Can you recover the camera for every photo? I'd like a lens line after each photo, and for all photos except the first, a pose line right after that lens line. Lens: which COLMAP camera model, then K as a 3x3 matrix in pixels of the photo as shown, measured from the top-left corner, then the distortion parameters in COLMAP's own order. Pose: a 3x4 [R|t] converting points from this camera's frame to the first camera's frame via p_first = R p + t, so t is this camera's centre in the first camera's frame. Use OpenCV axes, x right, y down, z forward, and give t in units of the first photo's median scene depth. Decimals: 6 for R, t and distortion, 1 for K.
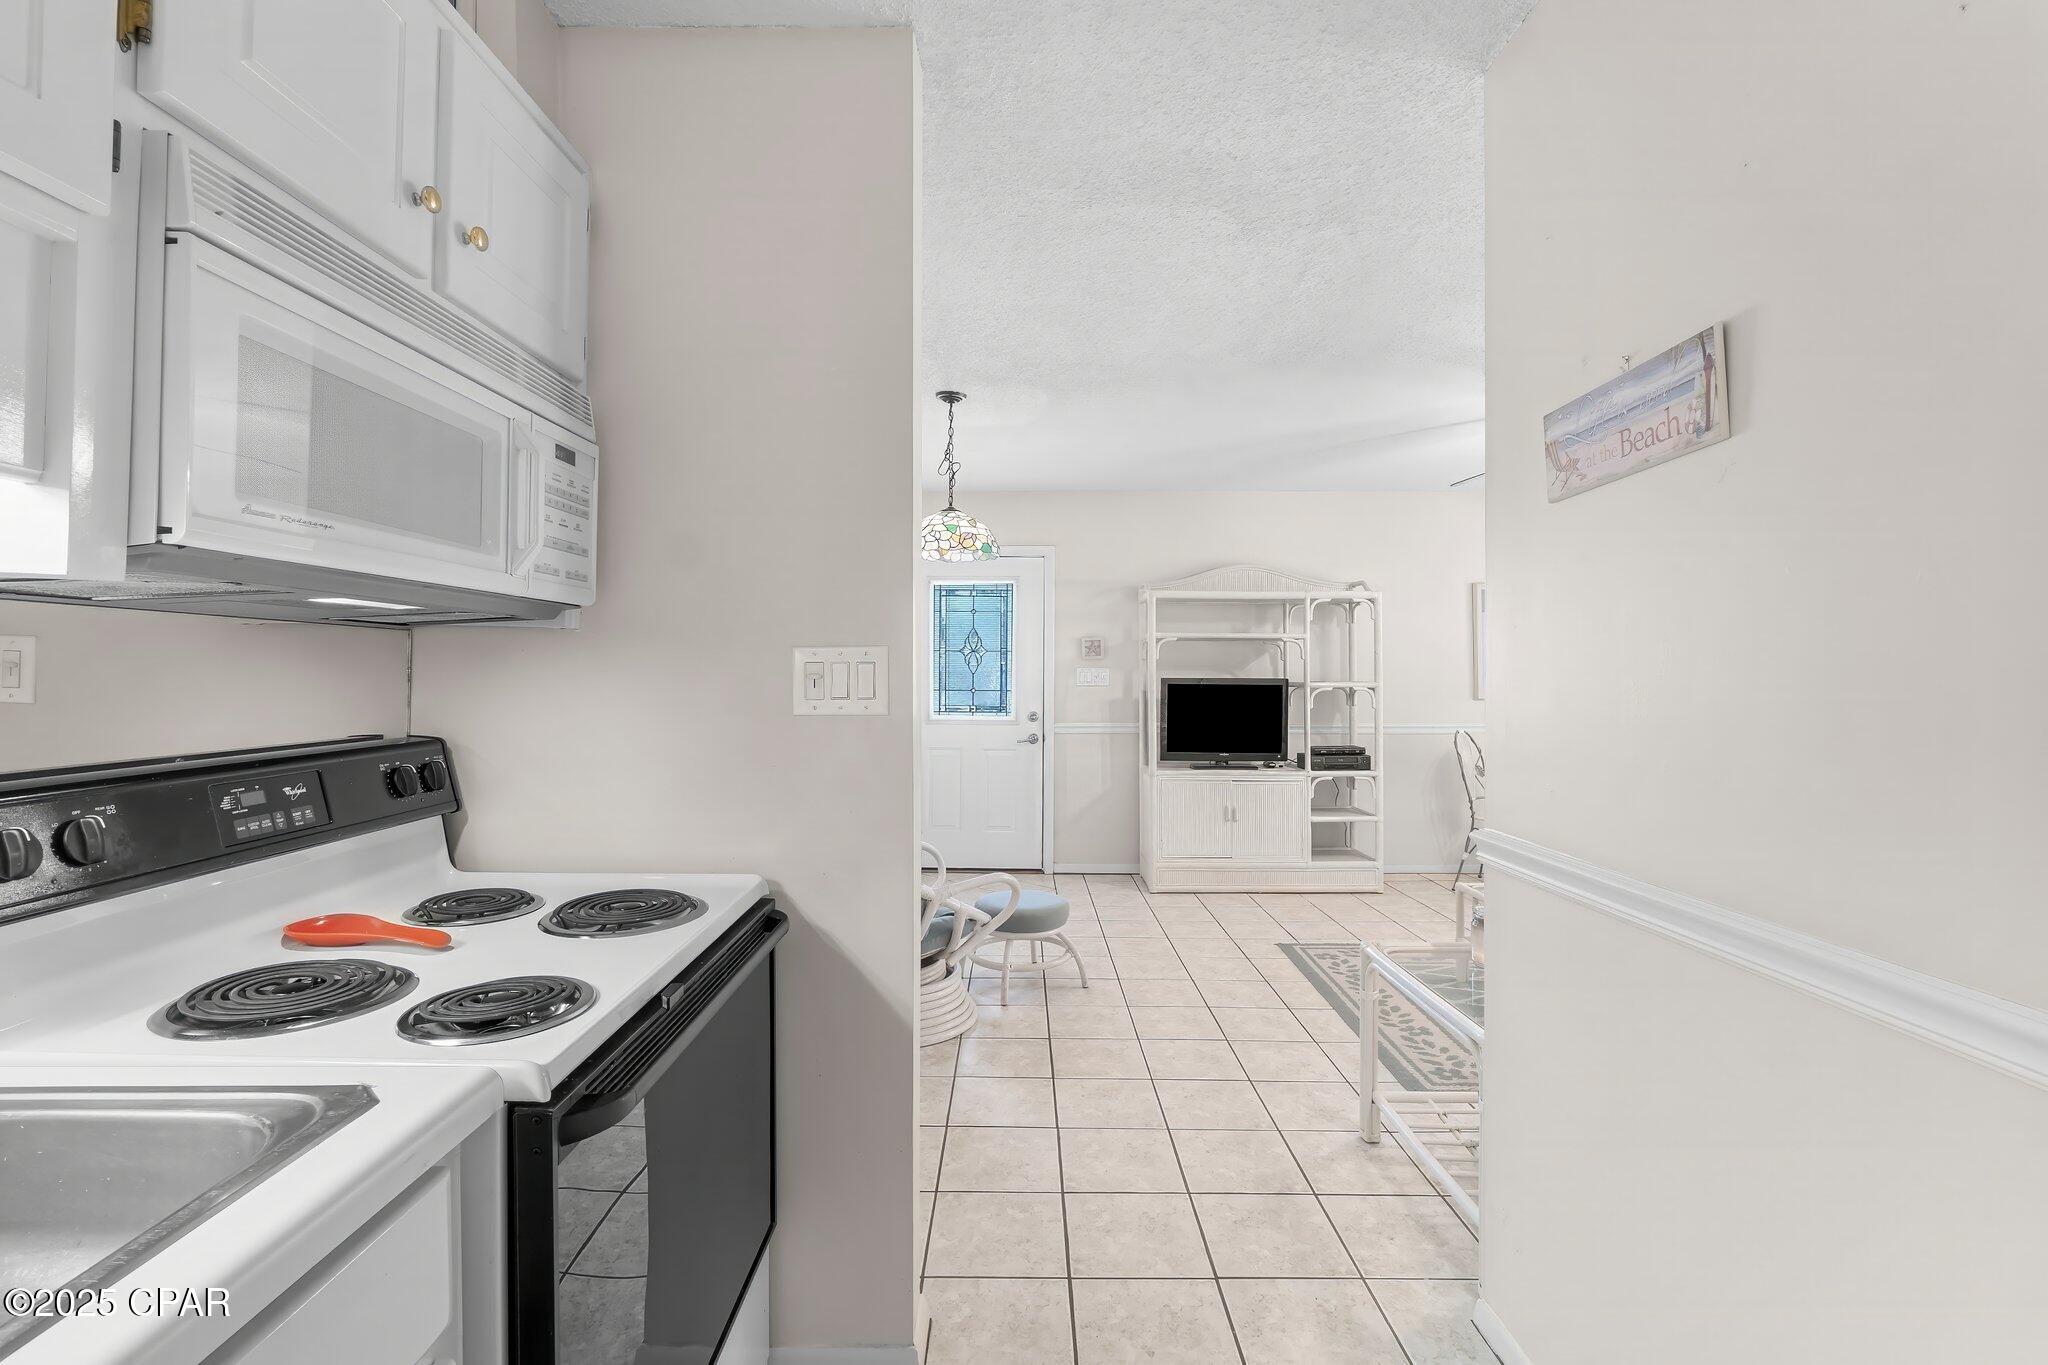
lens RADIAL K [[883.9, 0, 1025.0], [0, 883.9, 674.8], [0, 0, 1]] dist [-0.002558, -0.000686]
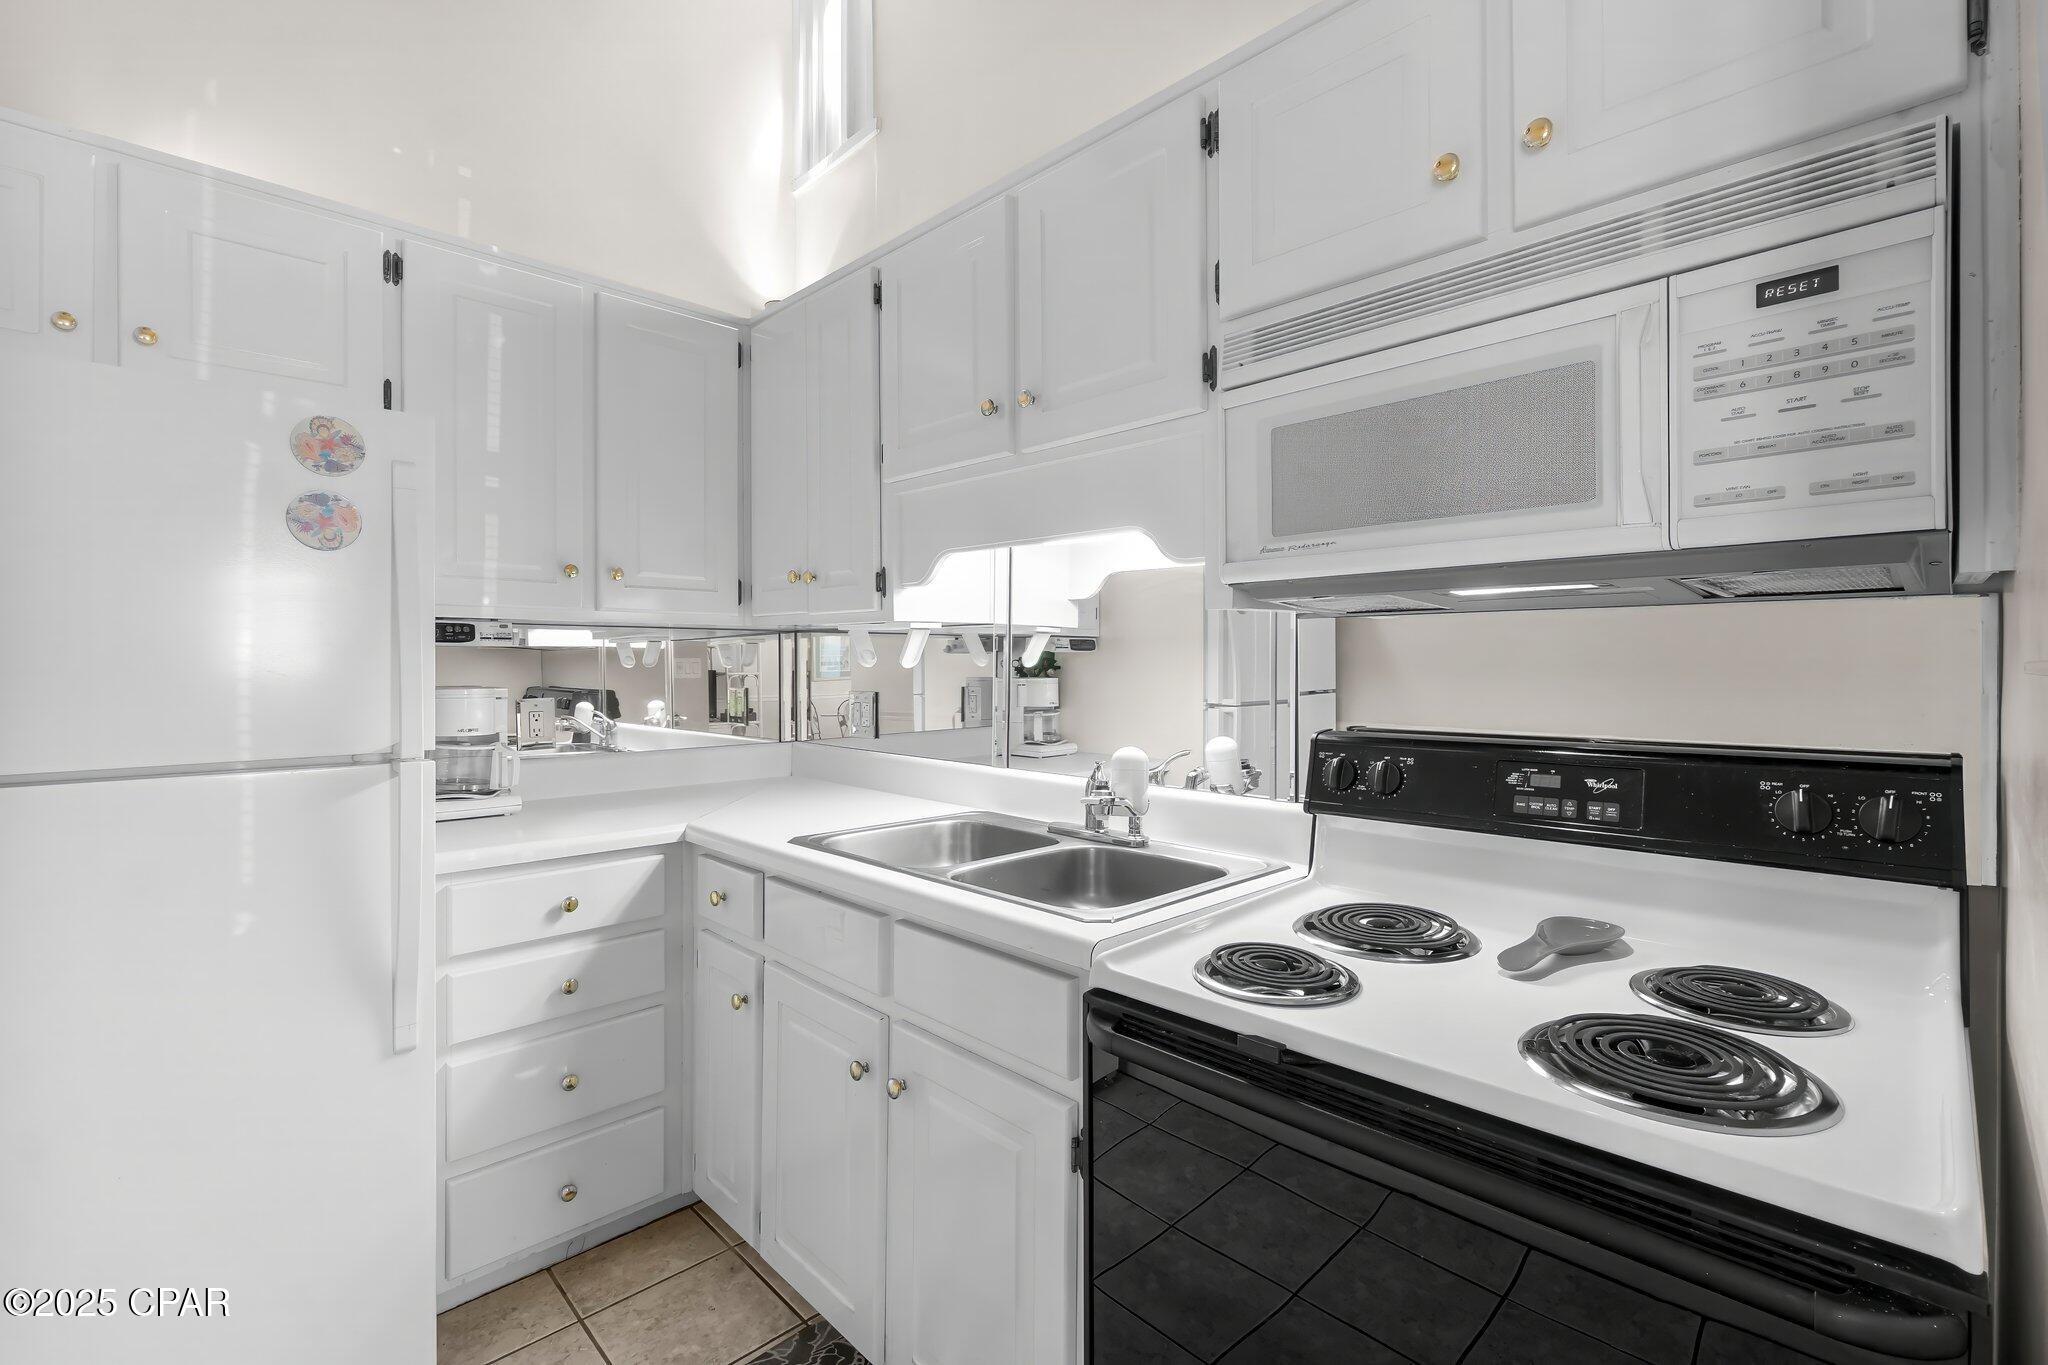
lens RADIAL K [[883.9, 0, 1024.7], [0, 883.9, 667.3], [0, 0, 1]] dist [-0.002558, -0.000686]
pose [[-0.716350, 0.001026, -0.697741, 0.256111], [-0.001753, 0.999993, 0.003270, 0.001231], [0.697739, 0.003566, -0.716343, 1.086553]]
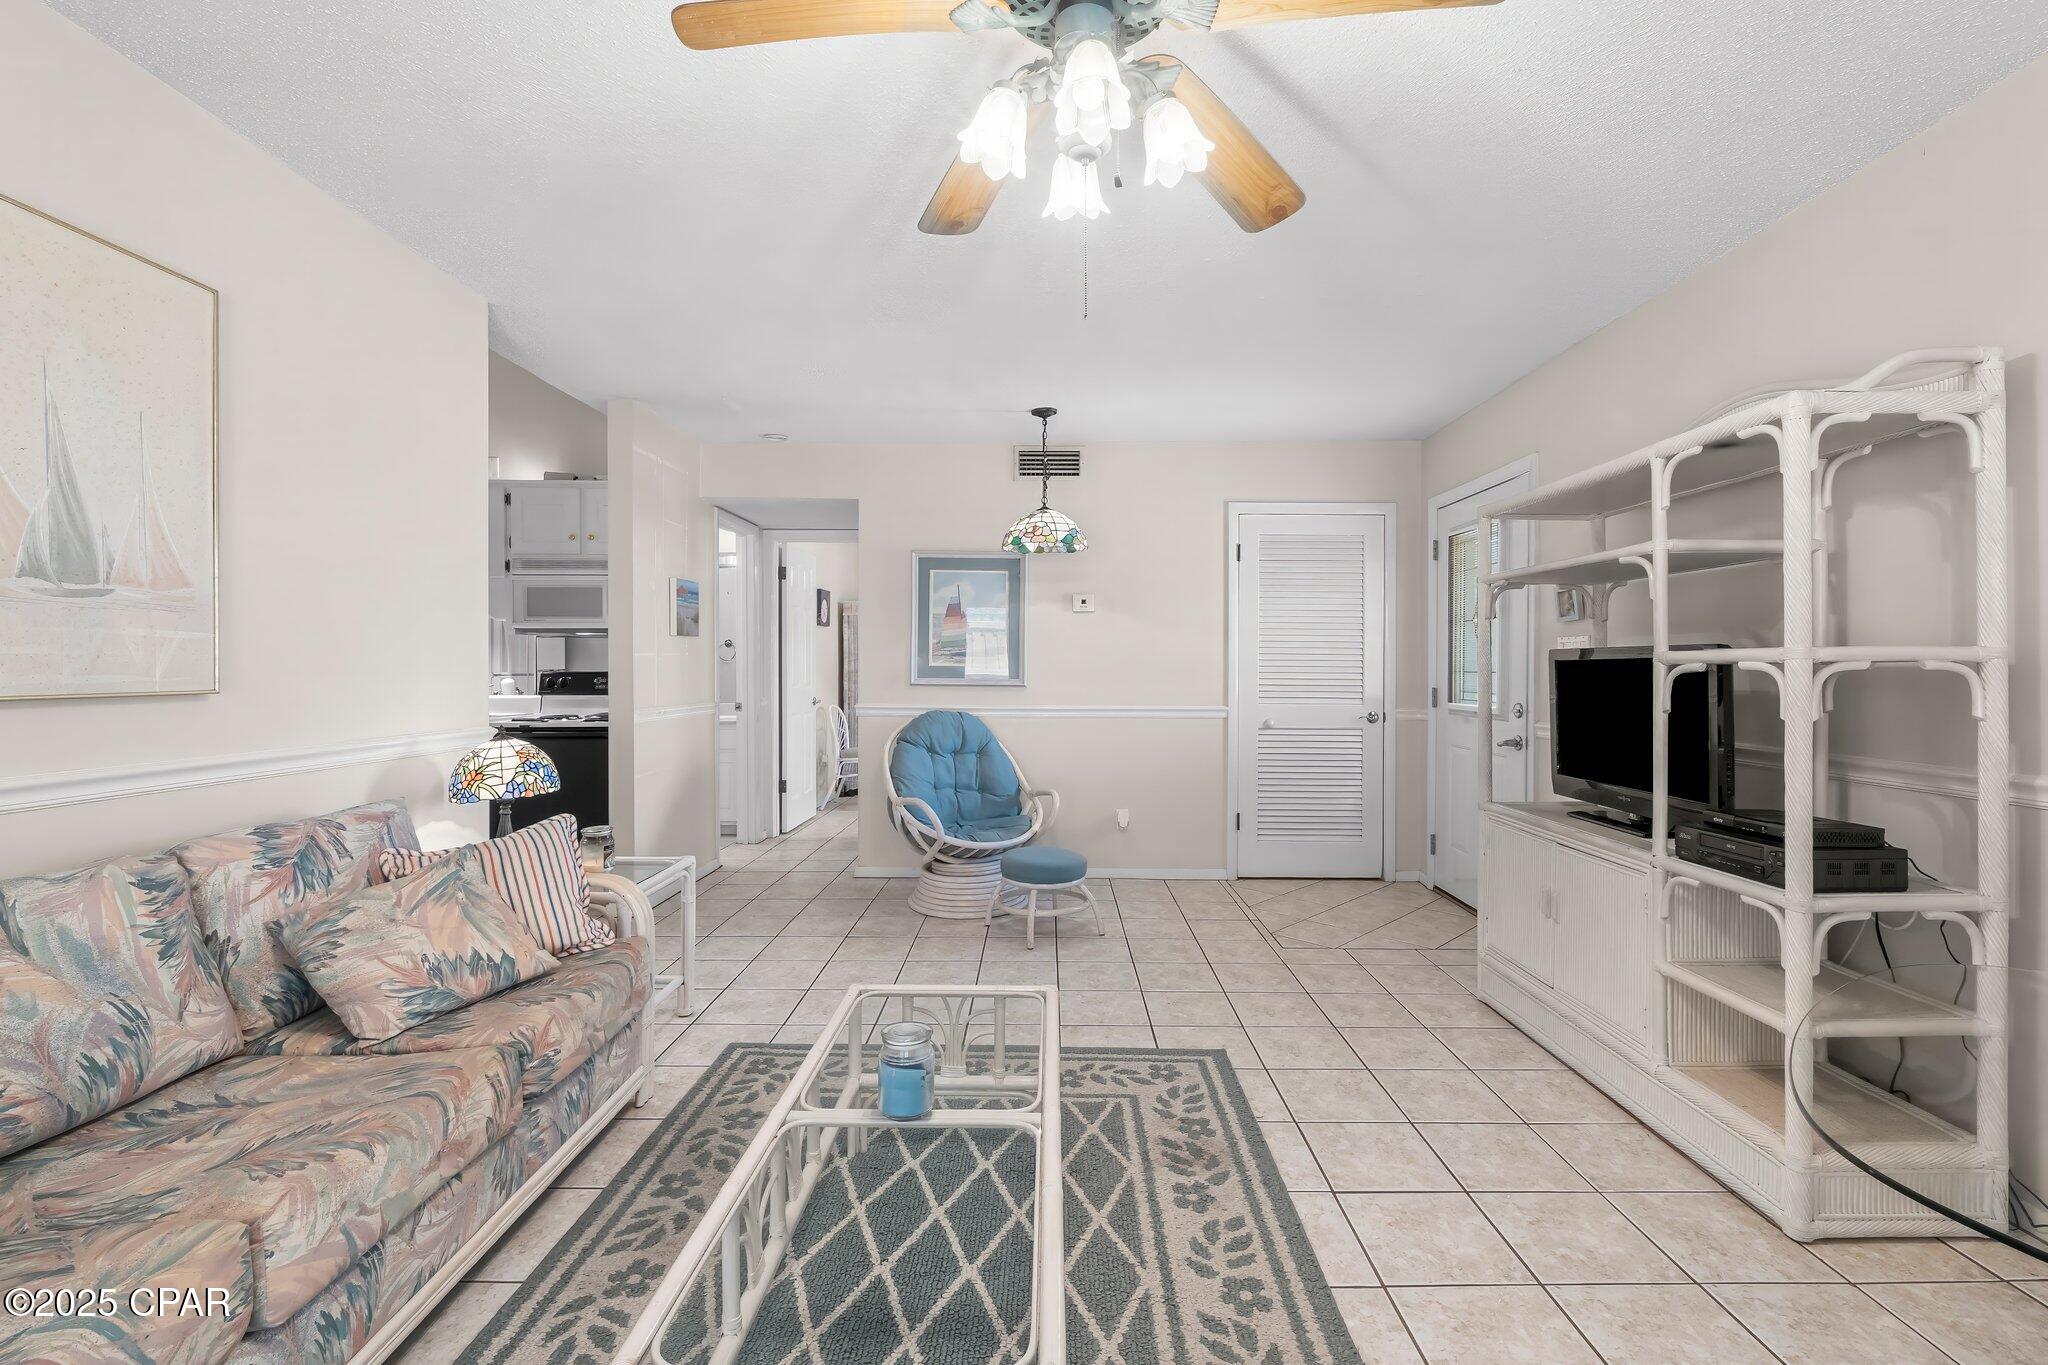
lens RADIAL K [[883.9, 0, 1040.1], [0, 883.9, 672.4], [0, 0, 1]] dist [-0.002558, -0.000686]
pose [[-0.002508, 0.002854, -0.999993, 2.787389], [-0.002181, 0.999994, 0.002860, 0.069086], [0.999994, 0.002188, -0.002502, 2.566963]]
